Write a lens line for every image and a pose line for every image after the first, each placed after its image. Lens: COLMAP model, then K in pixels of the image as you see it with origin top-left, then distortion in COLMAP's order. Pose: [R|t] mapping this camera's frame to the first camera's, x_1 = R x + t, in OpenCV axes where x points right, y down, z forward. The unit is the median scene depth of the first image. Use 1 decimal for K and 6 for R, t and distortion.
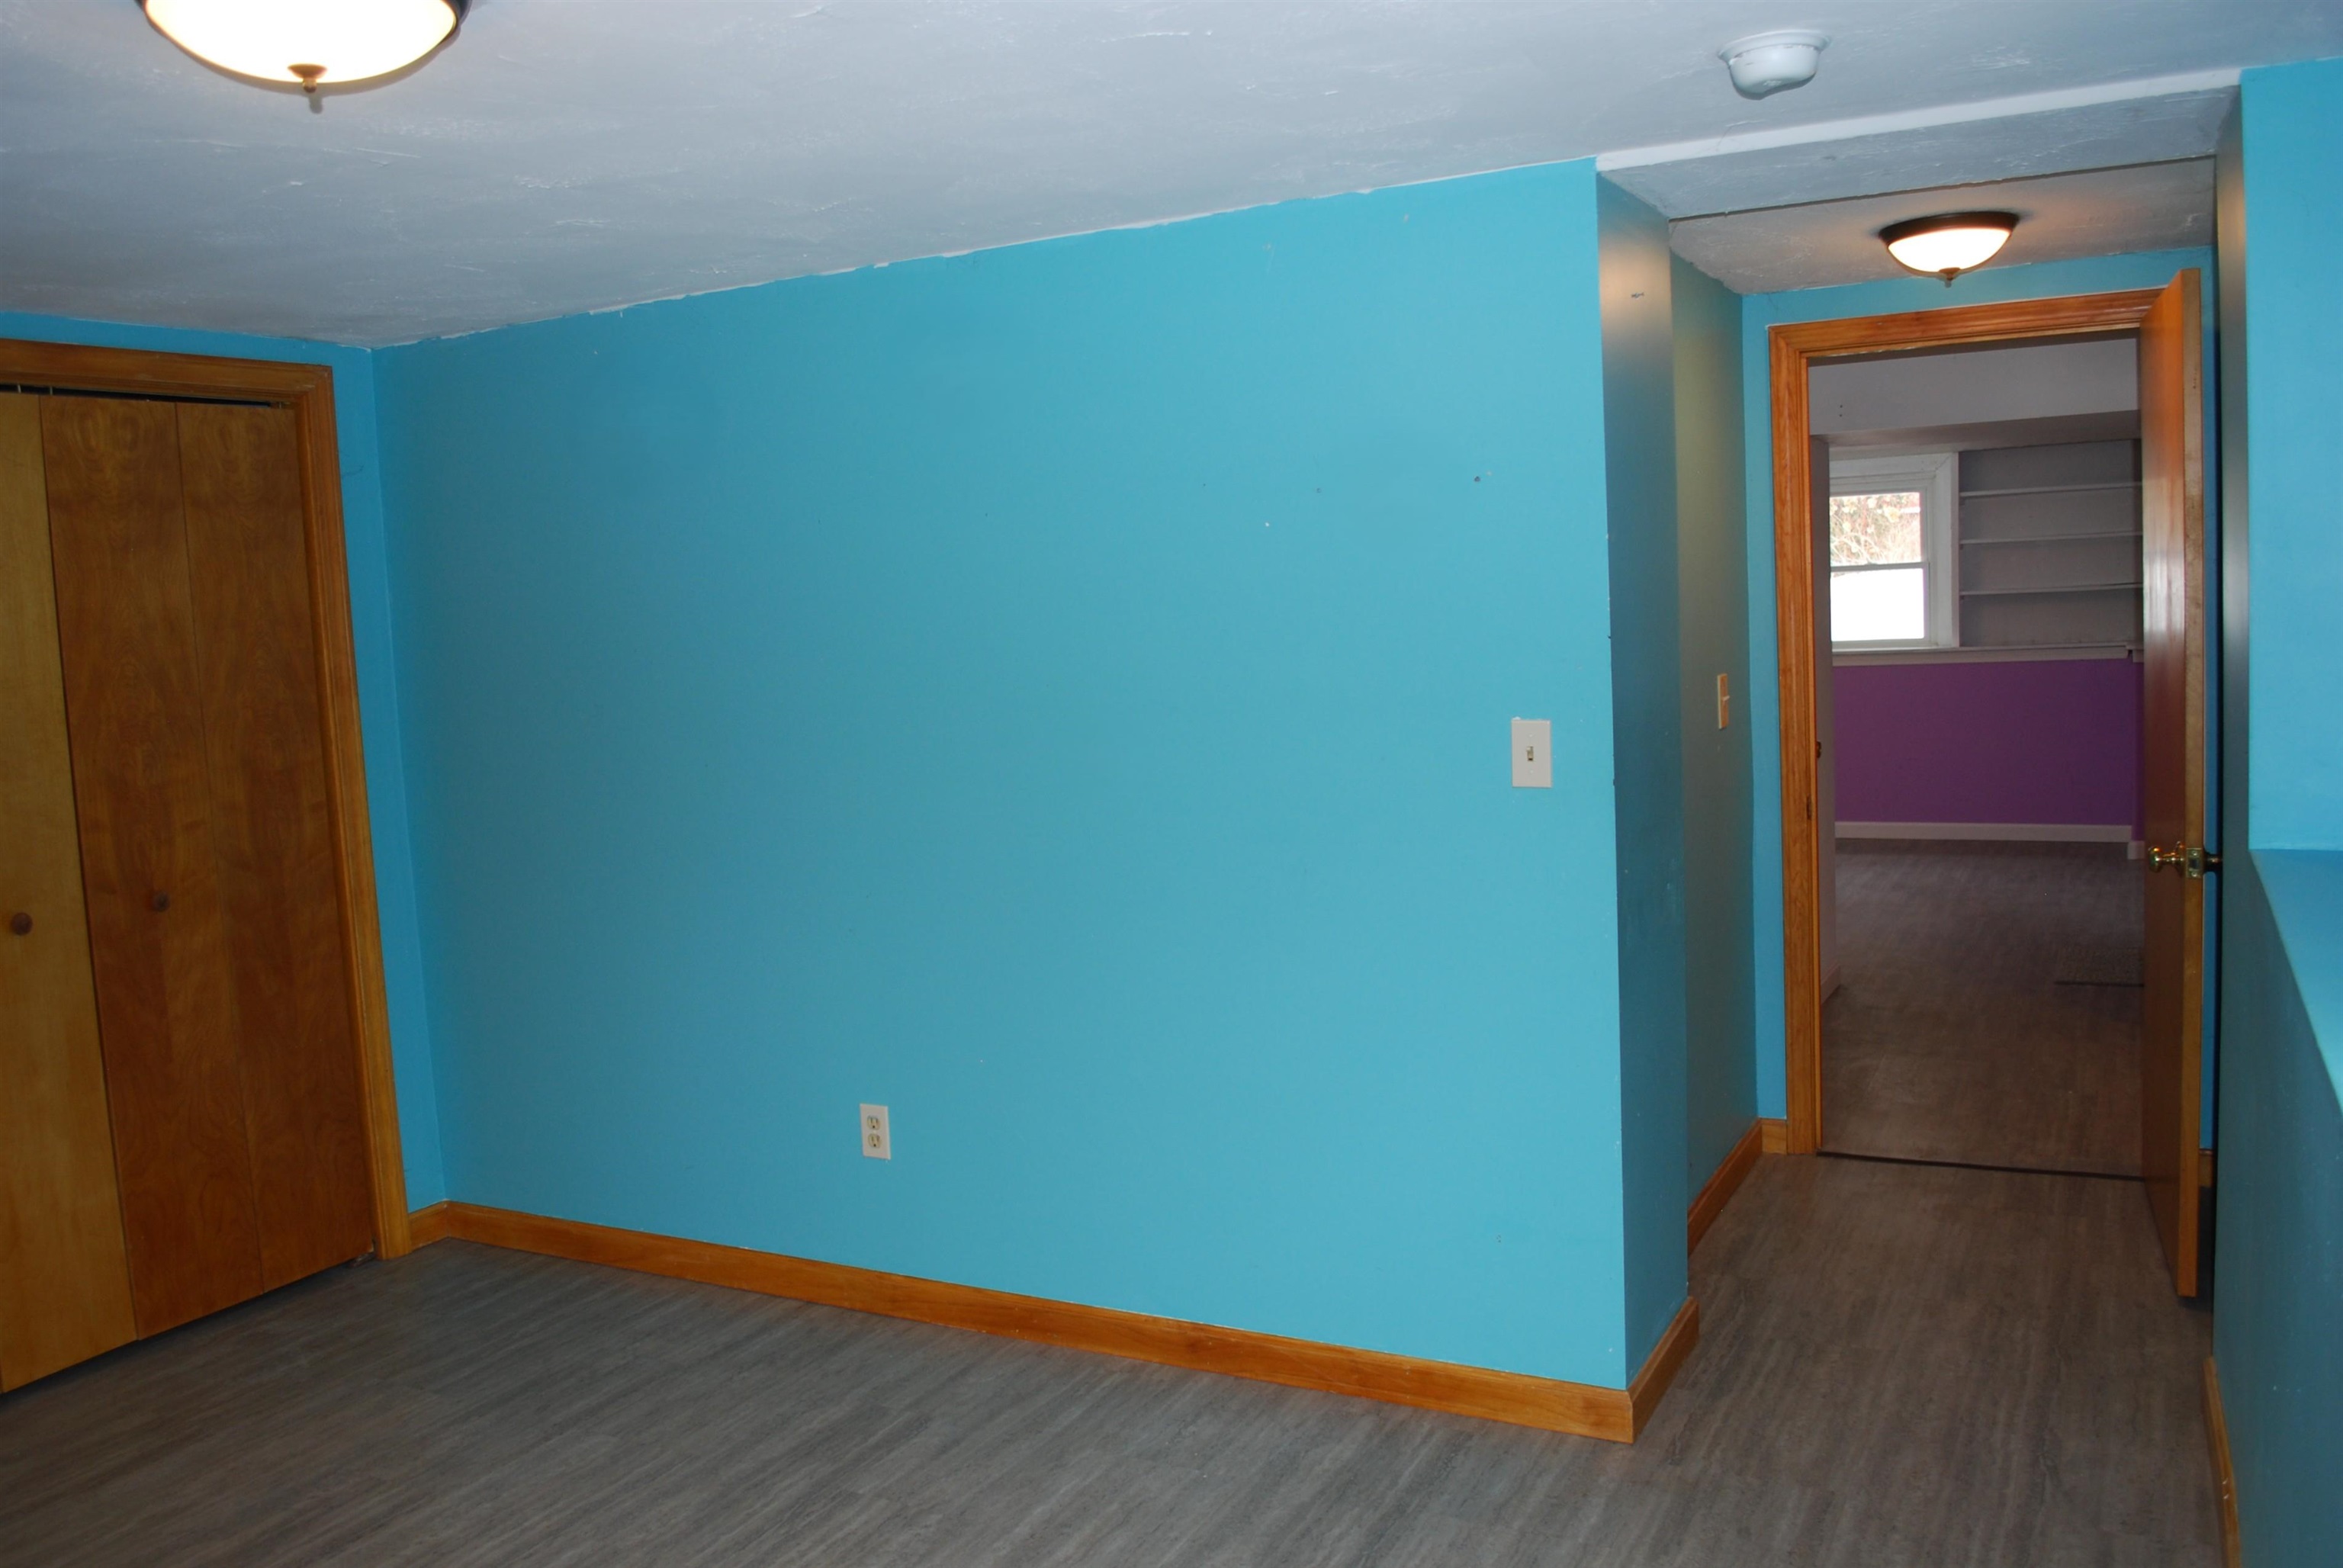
lens RADIAL K [[1873.6, 0, 1148.0], [0, 1873.6, 780.3], [0, 0, 1]] dist [-0.079718, -0.000698]
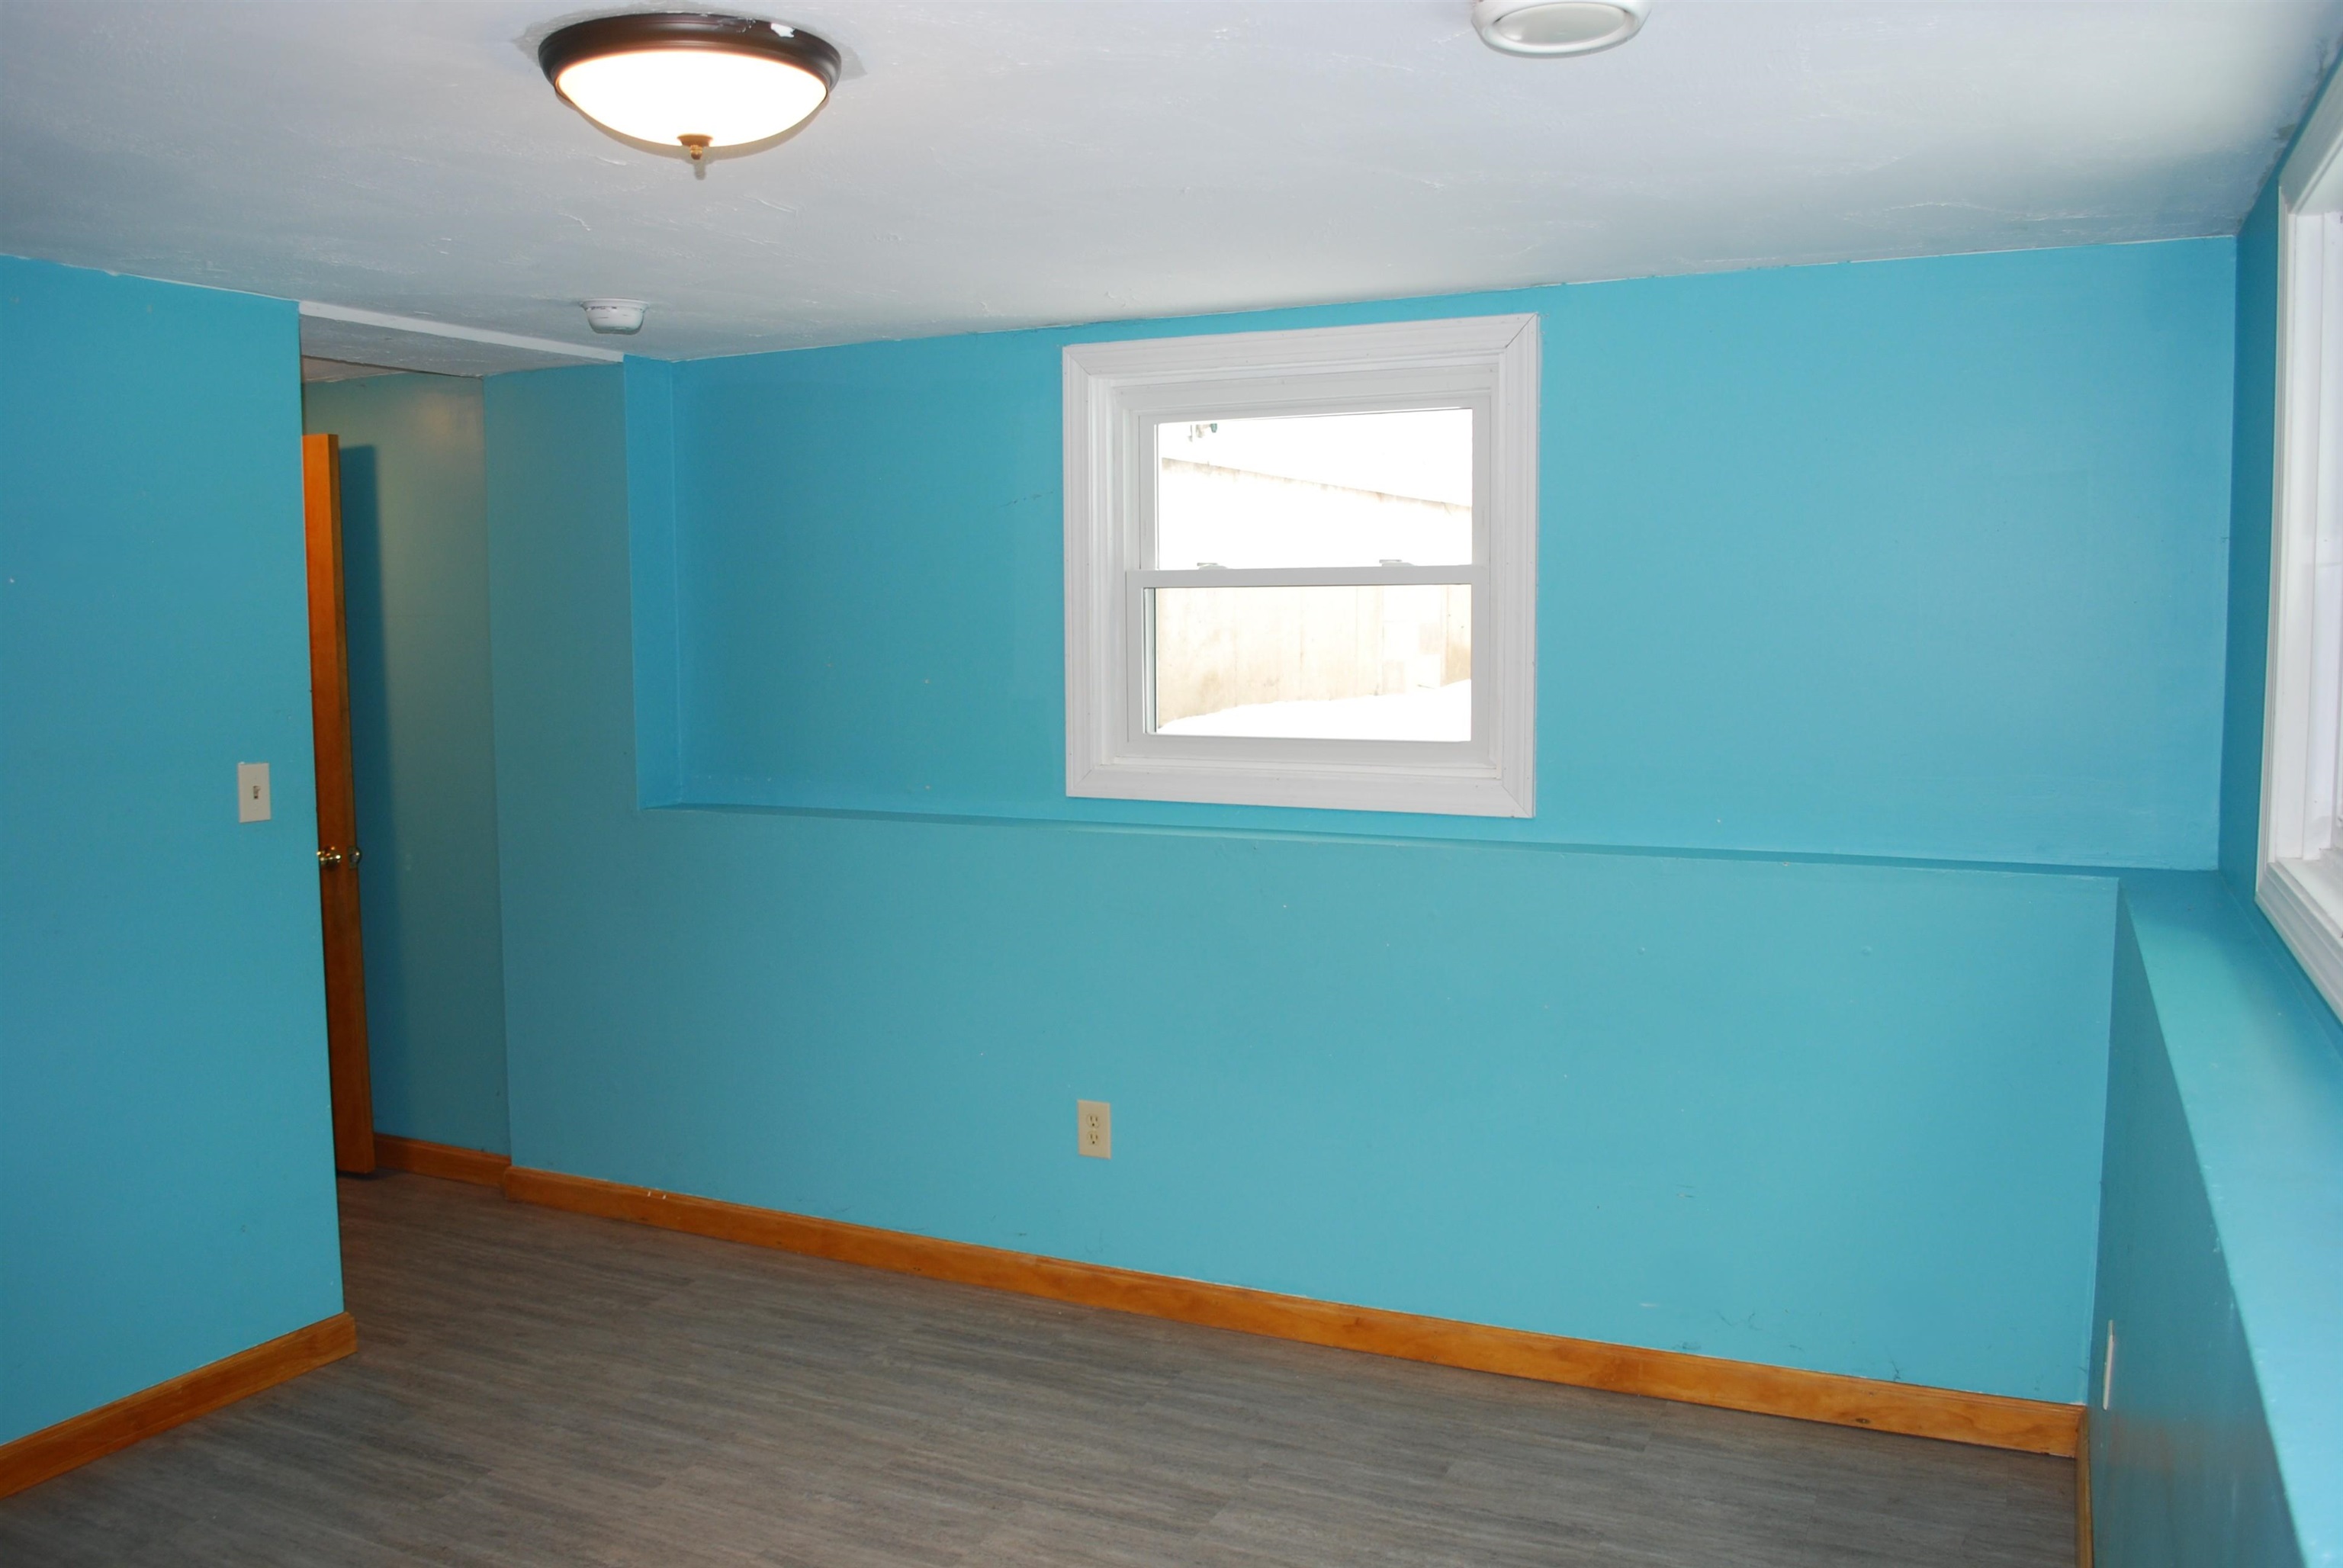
lens RADIAL K [[1873.6, 0, 1148.0], [0, 1873.6, 780.3], [0, 0, 1]] dist [-0.079718, -0.000698]
pose [[-0.040061, -0.040056, 0.998394, -0.970832], [0.105192, 0.993475, 0.044079, -0.013822], [-0.993645, 0.106789, -0.035586, 0.492773]]
